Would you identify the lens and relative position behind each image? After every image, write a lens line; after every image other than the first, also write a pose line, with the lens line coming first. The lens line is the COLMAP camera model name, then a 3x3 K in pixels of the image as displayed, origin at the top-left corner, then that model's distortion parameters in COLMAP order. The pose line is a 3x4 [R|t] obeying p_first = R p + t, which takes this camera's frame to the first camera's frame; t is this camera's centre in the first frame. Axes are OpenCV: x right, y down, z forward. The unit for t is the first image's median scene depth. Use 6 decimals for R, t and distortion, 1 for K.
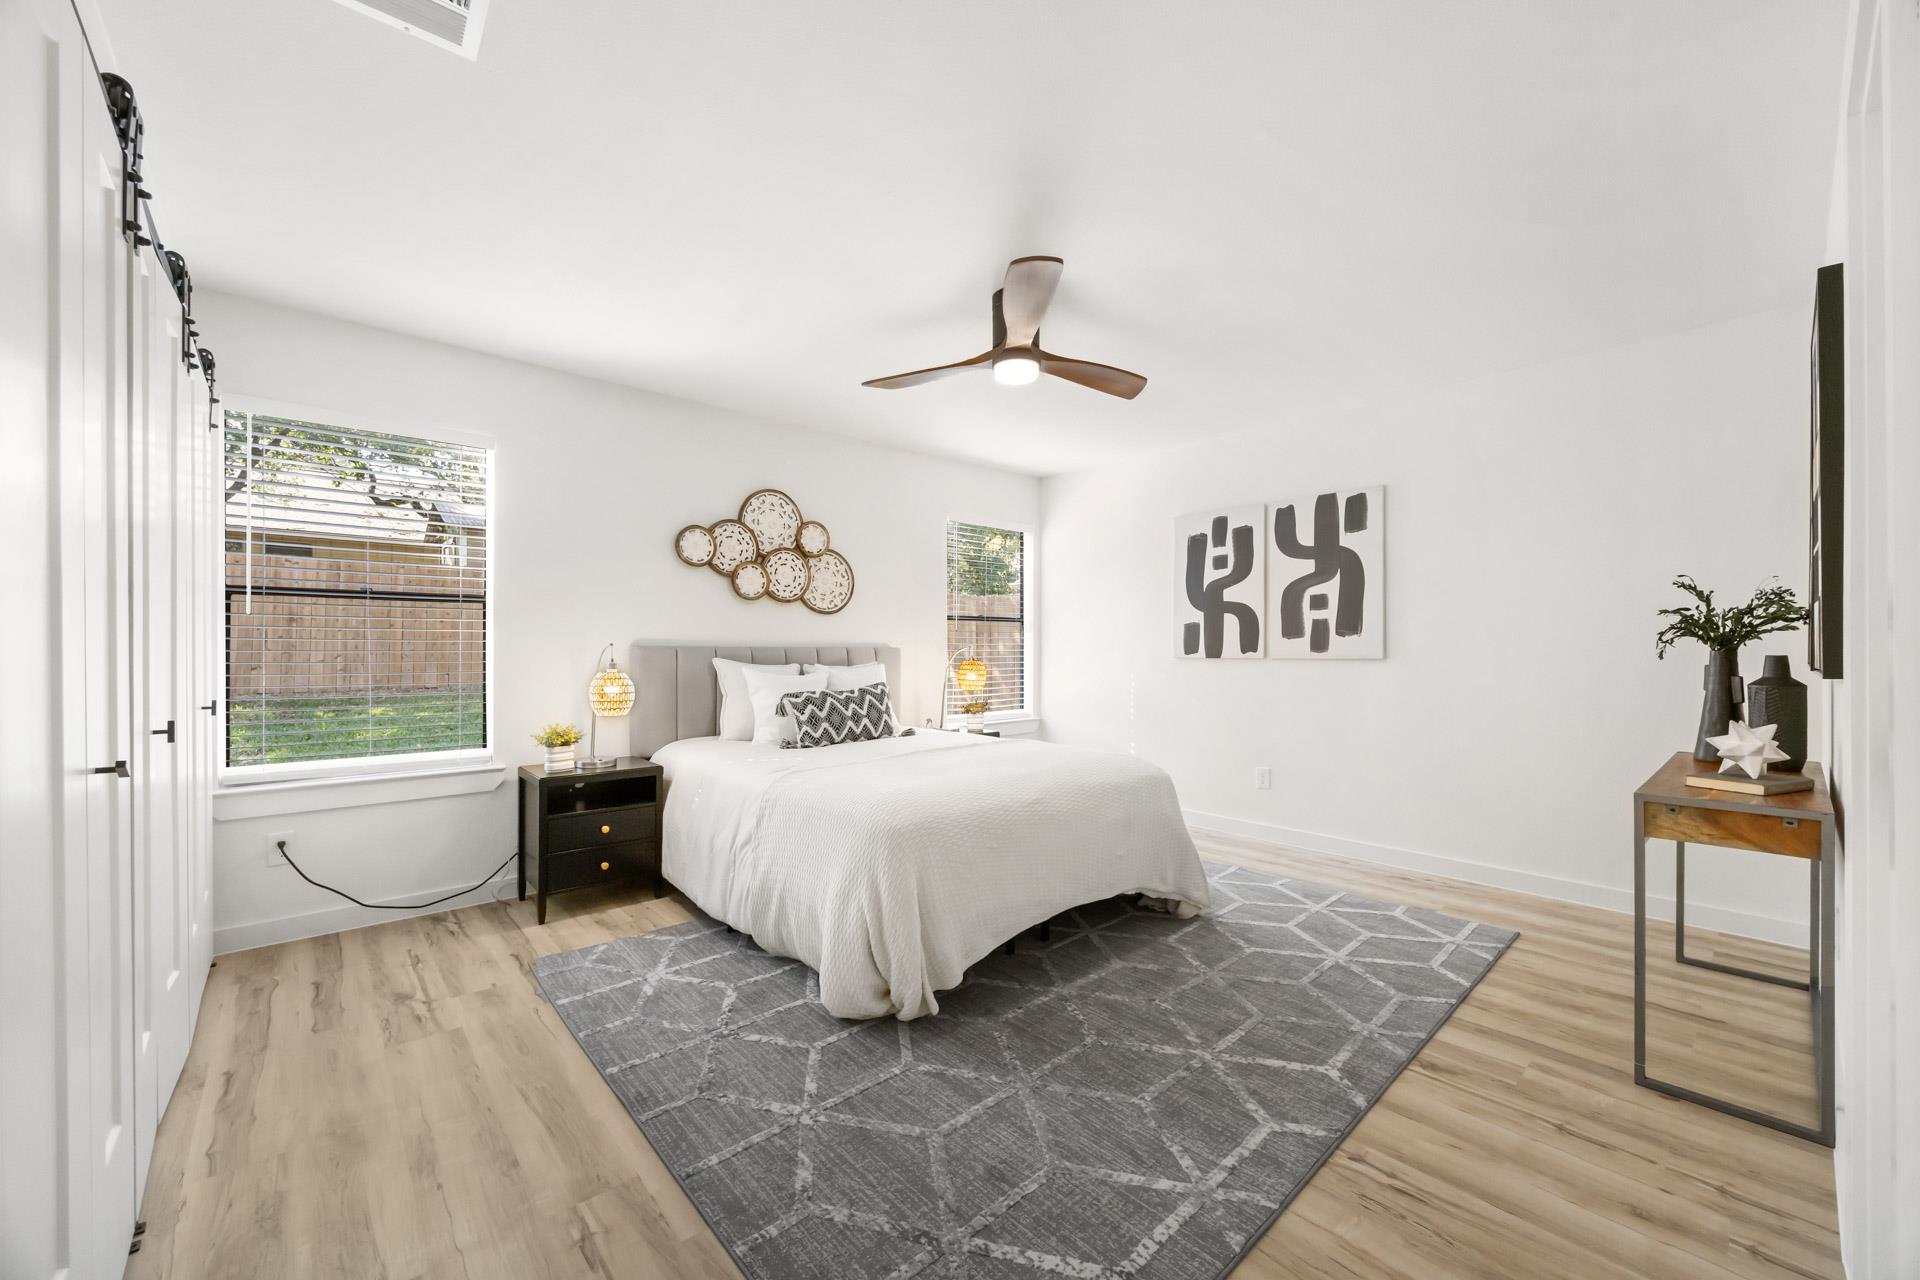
lens RADIAL K [[734.6, 0, 961.2], [0, 734.6, 644.7], [0, 0, 1]] dist [-0.000424, -0.000149]
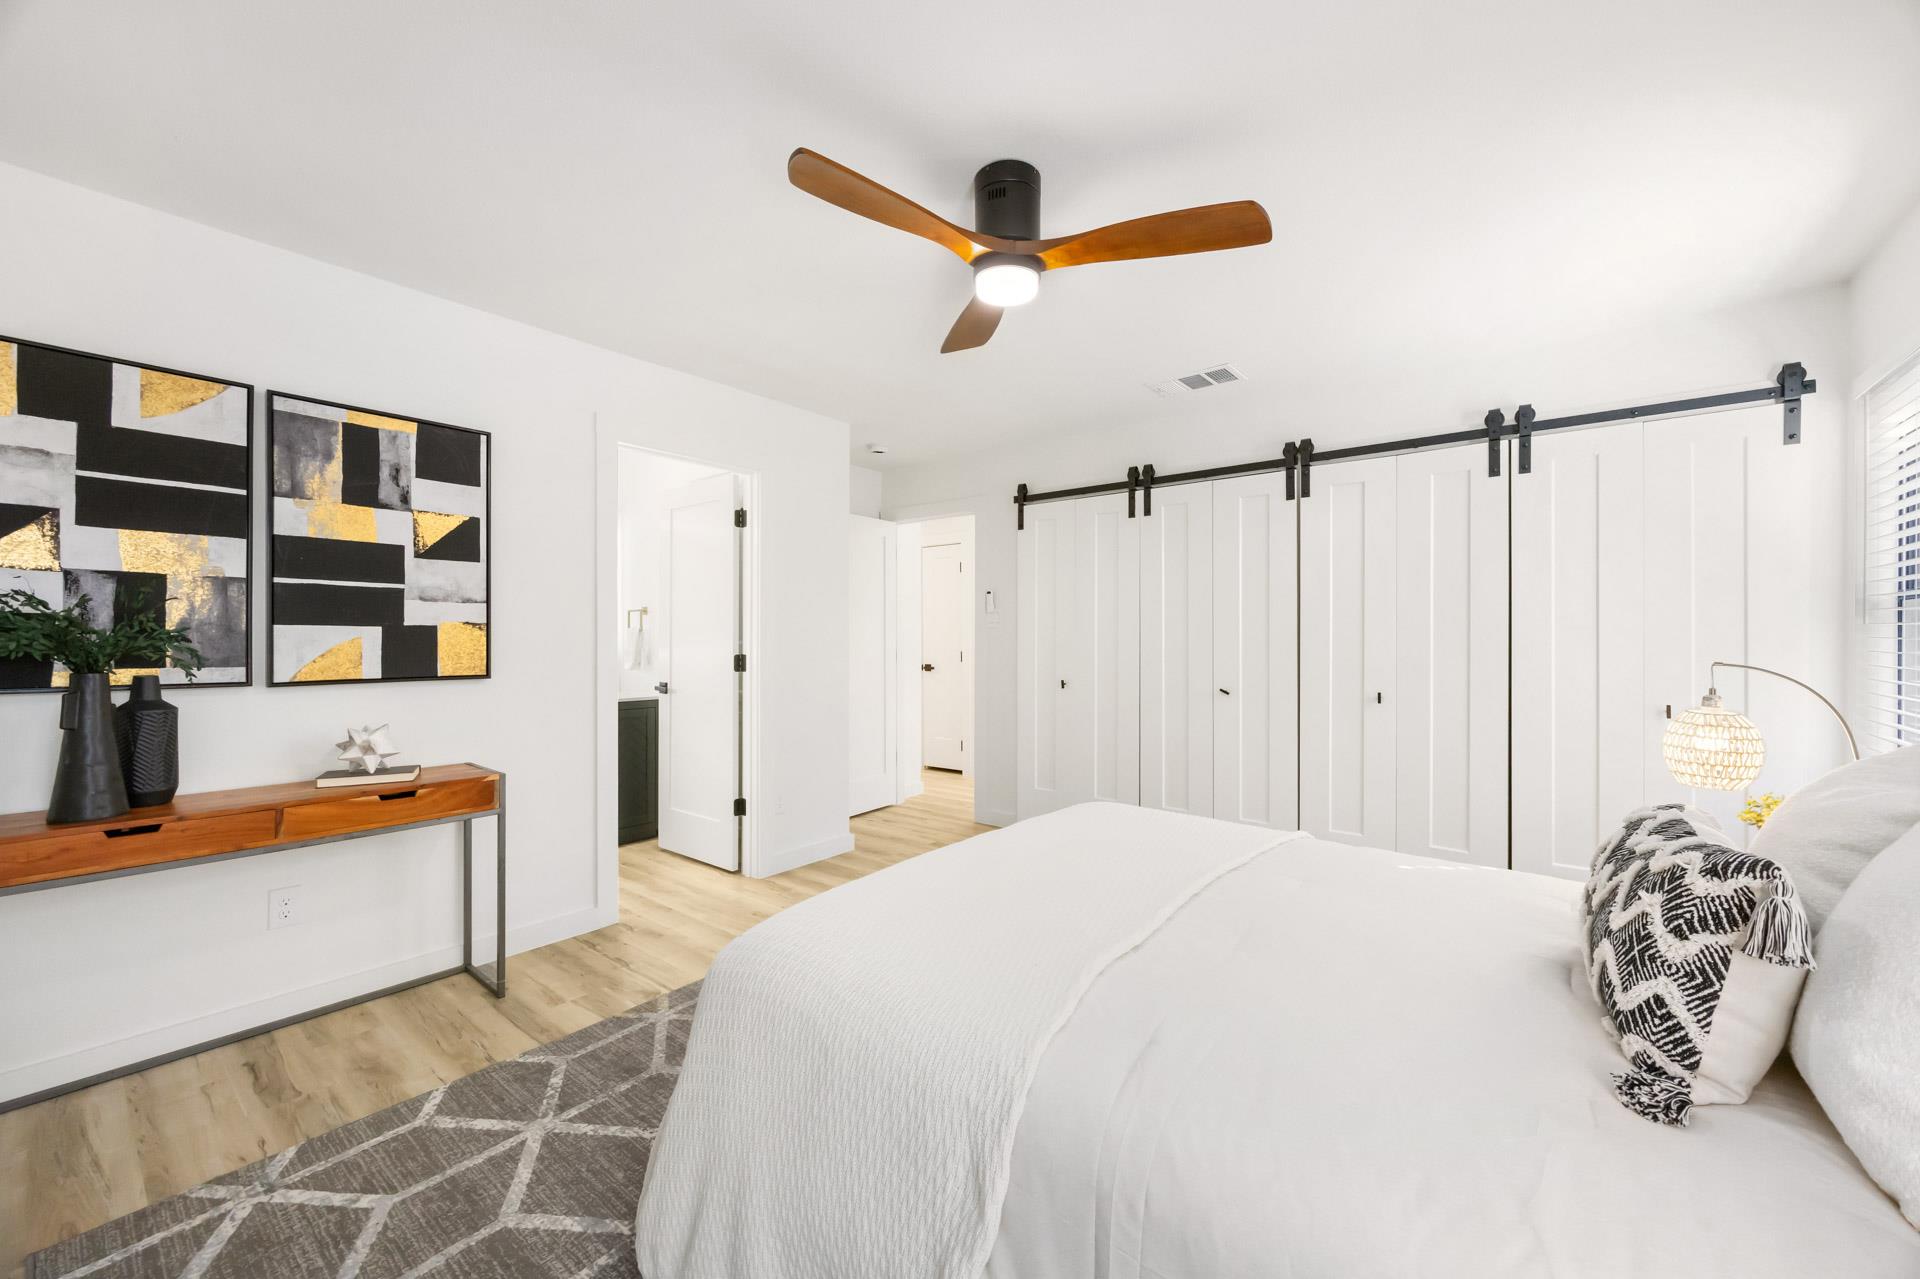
lens RADIAL K [[734.6, 0, 961.2], [0, 734.6, 644.2], [0, 0, 1]] dist [-0.000424, -0.000149]
pose [[-0.984382, -0.000337, -0.176044, 0.253429], [-0.000606, 0.999999, 0.001473, -0.020793], [0.176043, 0.001556, -0.984381, 1.754158]]
